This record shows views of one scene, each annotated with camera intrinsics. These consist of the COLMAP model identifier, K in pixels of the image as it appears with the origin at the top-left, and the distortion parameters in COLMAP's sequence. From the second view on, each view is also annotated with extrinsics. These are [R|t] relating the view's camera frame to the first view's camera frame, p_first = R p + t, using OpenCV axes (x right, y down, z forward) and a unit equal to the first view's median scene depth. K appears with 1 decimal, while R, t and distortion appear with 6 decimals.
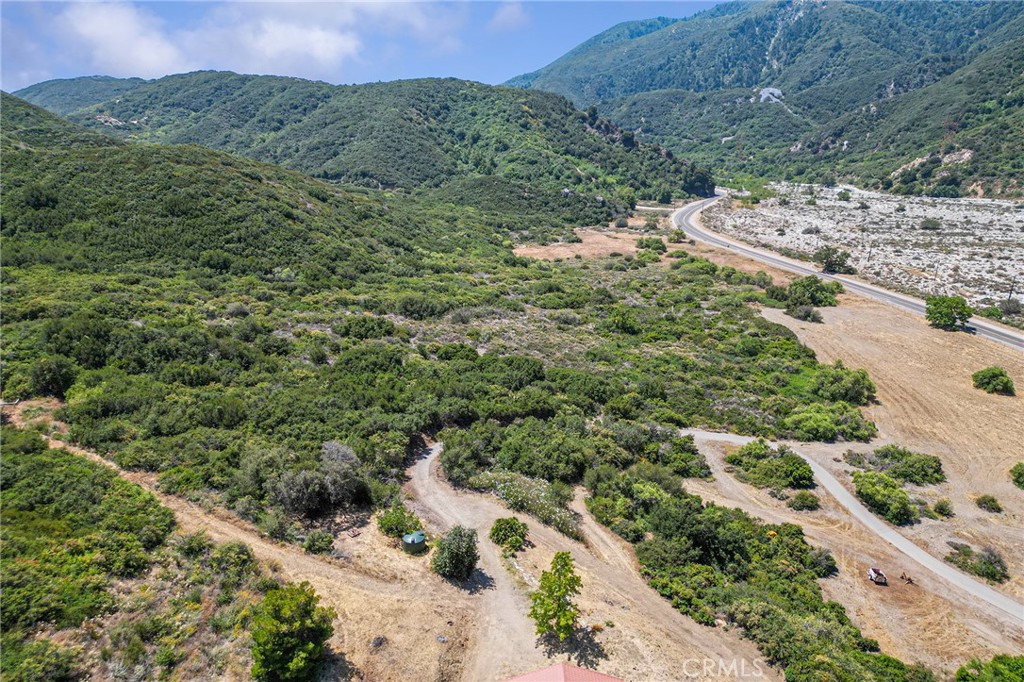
lens RADIAL K [[689.8, 0, 507.9], [0, 689.8, 404.0], [0, 0, 1]] dist [0.071839, -0.066244]
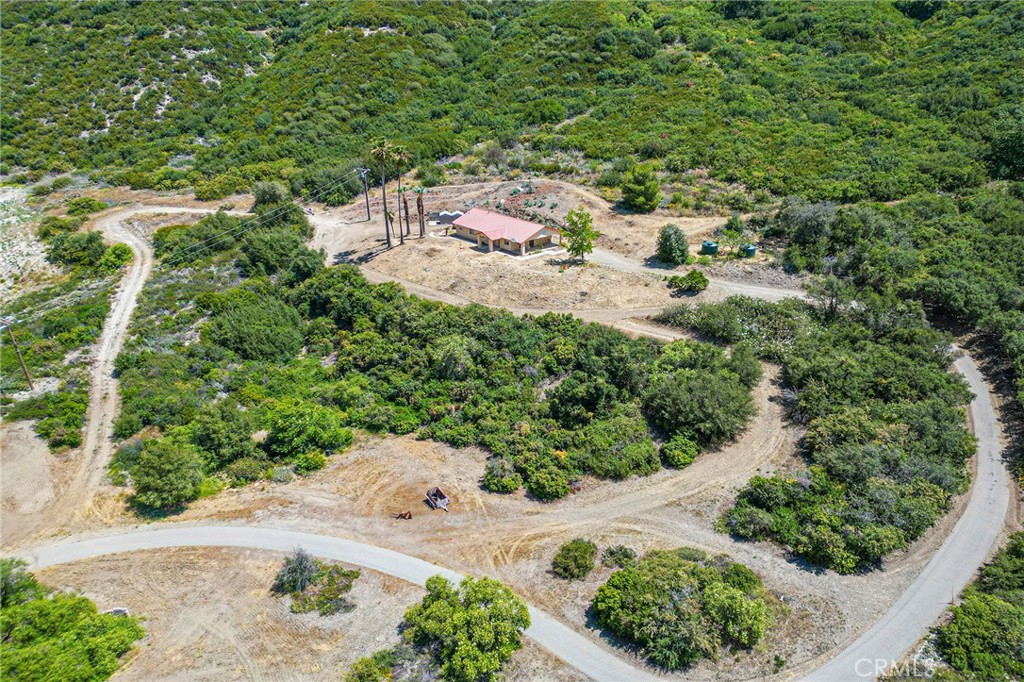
lens RADIAL K [[729.2, 0, 510.4], [0, 729.2, 393.4], [0, 0, 1]] dist [0.070833, -0.061553]
pose [[-0.772383, 0.286411, -0.566916, 0.231530], [-0.243802, 0.690498, 0.681009, -0.104929], [0.586503, 0.664214, -0.463501, 0.350276]]
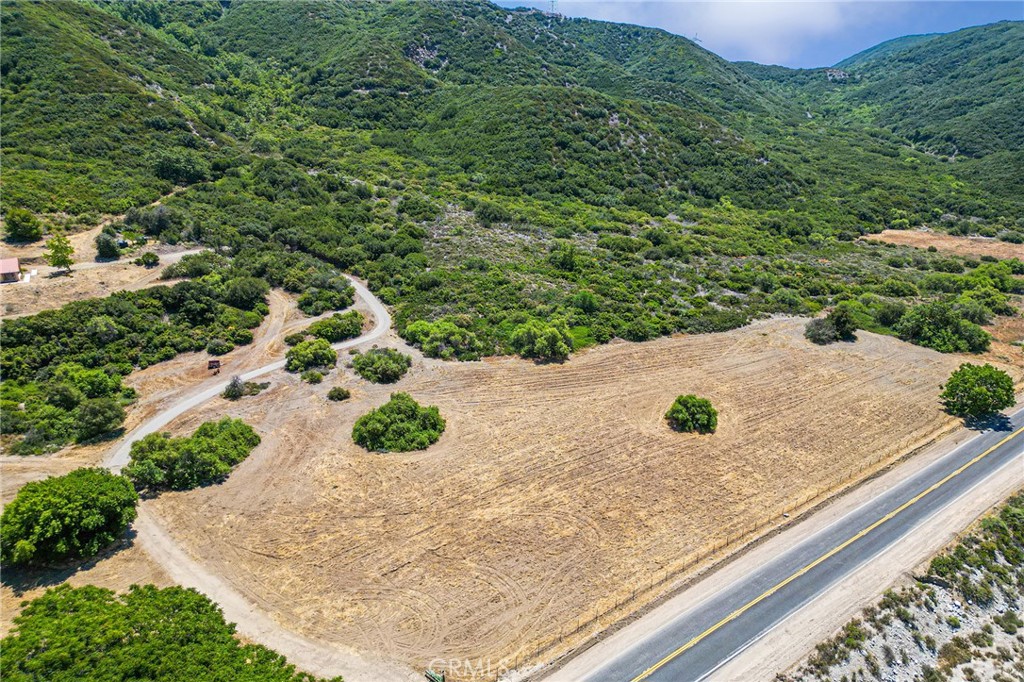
lens RADIAL K [[710.6, 0, 533.7], [0, 710.6, 390.7], [0, 0, 1]] dist [0.092239, -0.067135]
pose [[0.486313, 0.370312, -0.791435, 0.562695], [-0.353454, 0.911713, 0.209404, -0.073473], [0.799106, 0.177900, 0.574266, 0.170873]]
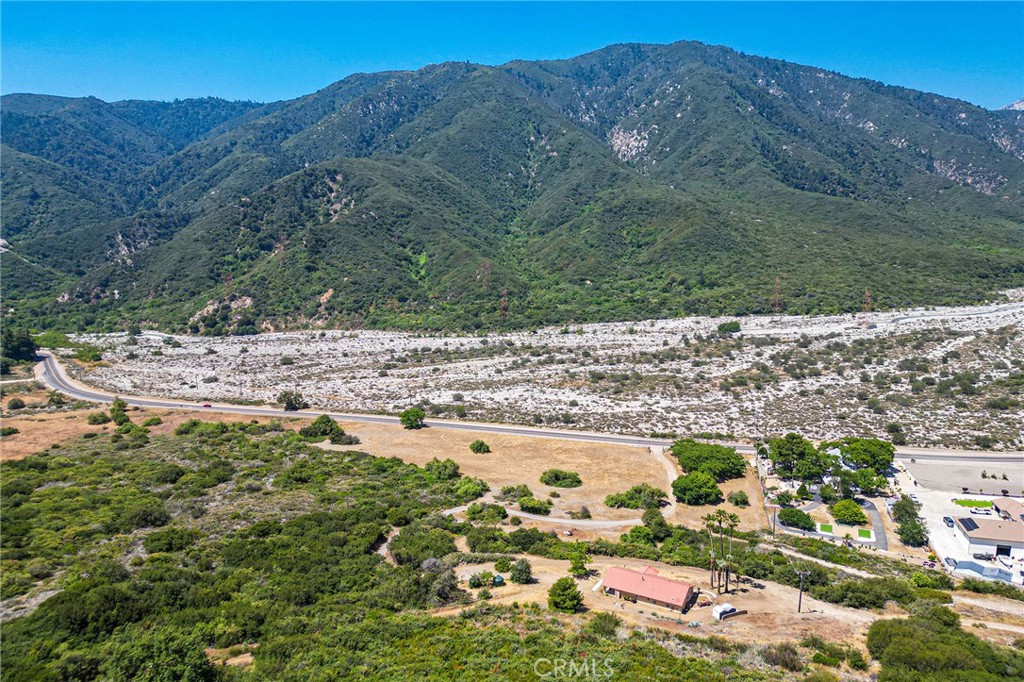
lens RADIAL K [[741.6, 0, 518.9], [0, 741.6, 342.8], [0, 0, 1]] dist [0.081511, -0.092945]
pose [[0.485097, -0.127684, 0.865088, -0.412106], [0.335808, 0.940631, -0.049470, -0.070941], [-0.807412, 0.314501, 0.499174, -0.072266]]
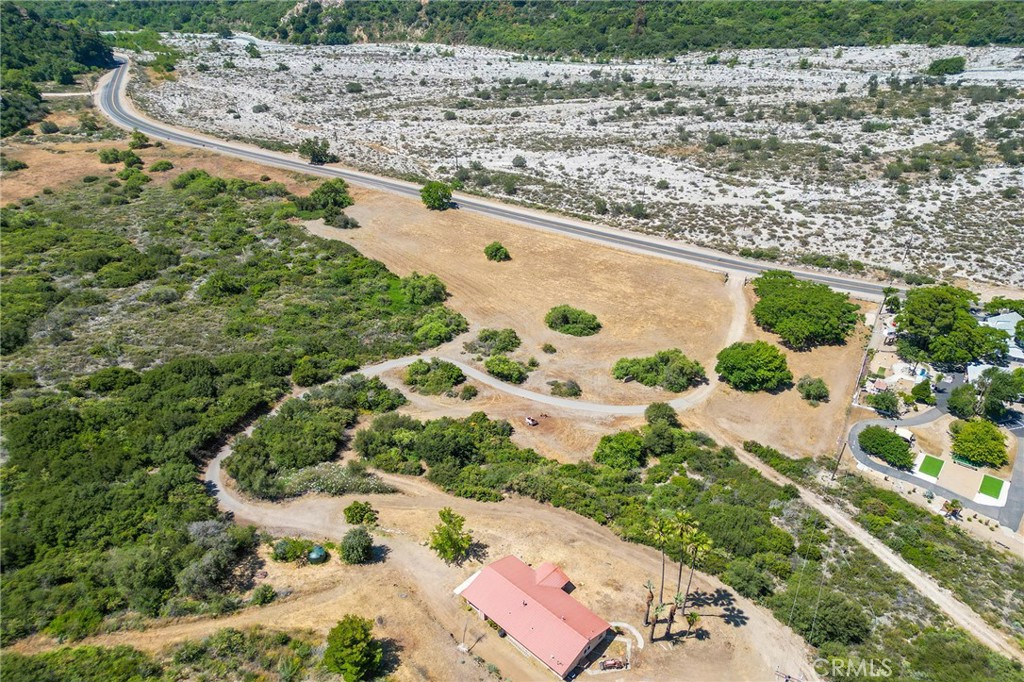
lens RADIAL K [[717.1, 0, 510.2], [0, 717.1, 407.0], [0, 0, 1]] dist [0.068301, -0.061015]
pose [[0.690577, -0.409325, 0.596286, -0.130365], [0.270926, 0.910816, 0.311469, -0.084975], [-0.670599, -0.053544, 0.739885, -0.054789]]
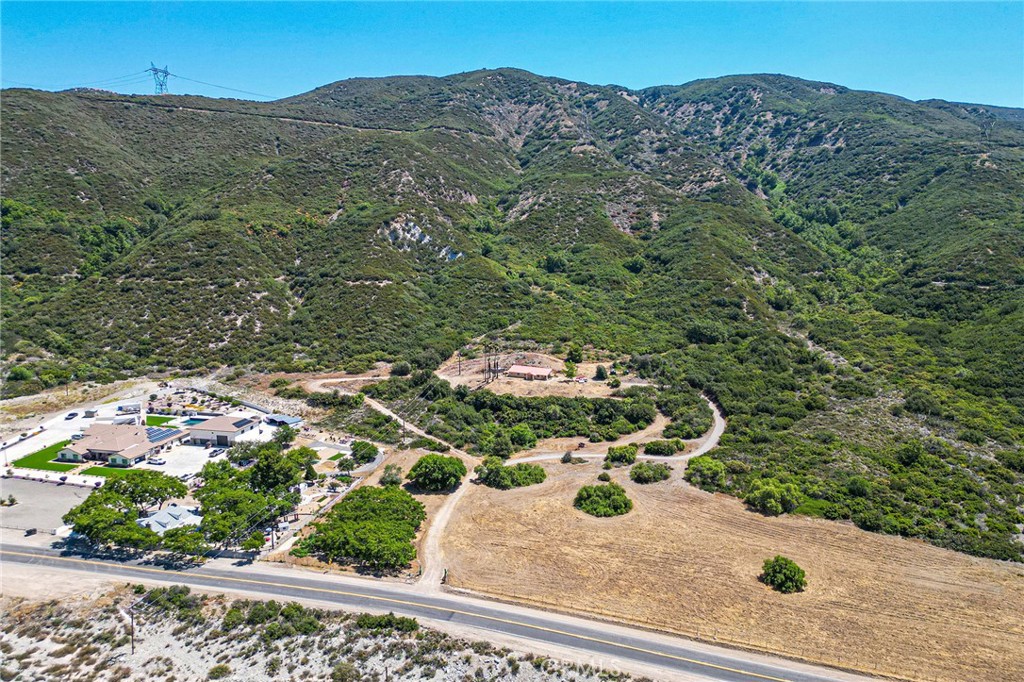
lens RADIAL K [[755.9, 0, 516.7], [0, 755.9, 358.2], [0, 0, 1]] dist [0.087047, -0.092285]
pose [[-0.471443, 0.160113, -0.867240, 0.778197], [-0.350119, 0.868581, 0.350690, -0.237710], [0.809419, 0.468968, -0.353427, 0.425469]]
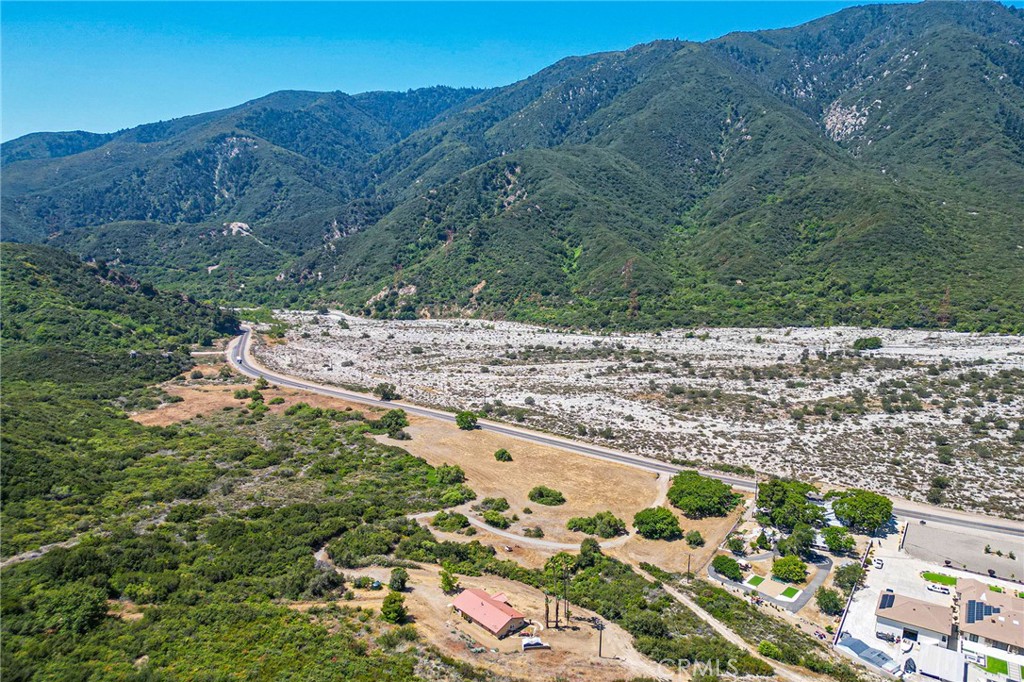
lens RADIAL K [[740.2, 0, 520.0], [0, 740.2, 347.0], [0, 0, 1]] dist [0.085045, -0.101002]
pose [[0.729735, -0.123881, 0.672414, -0.316827], [0.251866, 0.962997, -0.095921, -0.052273], [-0.635650, 0.239356, 0.733933, -0.323479]]
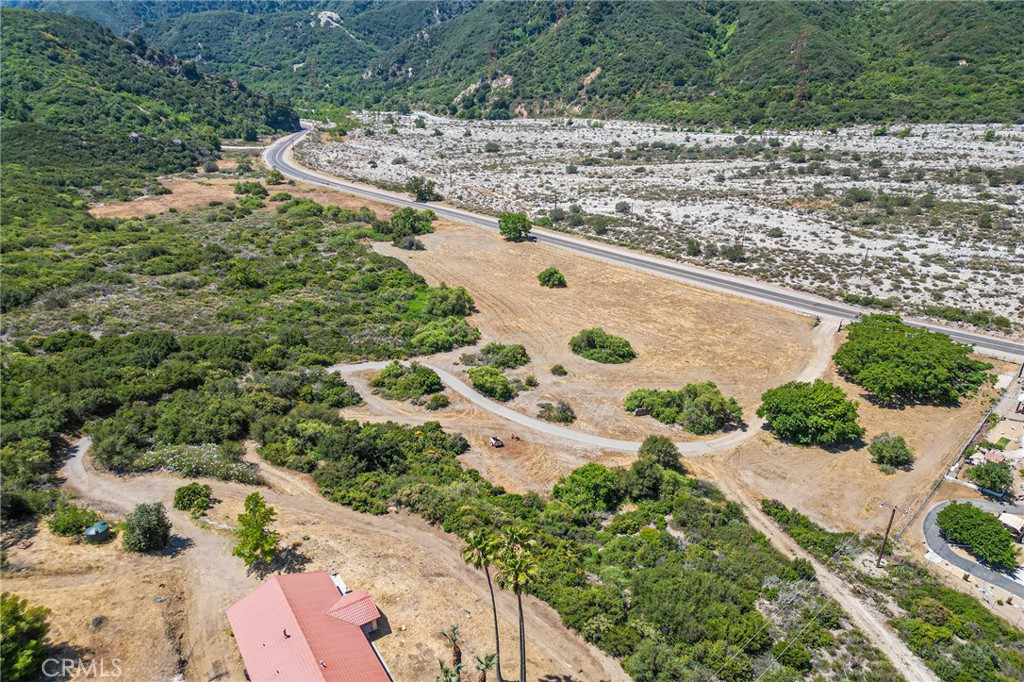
lens RADIAL K [[705.4, 0, 514.4], [0, 705.4, 399.3], [0, 0, 1]] dist [0.070378, -0.064518]
pose [[0.851288, -0.245939, 0.463489, -0.012147], [0.207924, 0.969148, 0.132361, -0.001122], [-0.481743, -0.016307, 0.876161, -0.049744]]
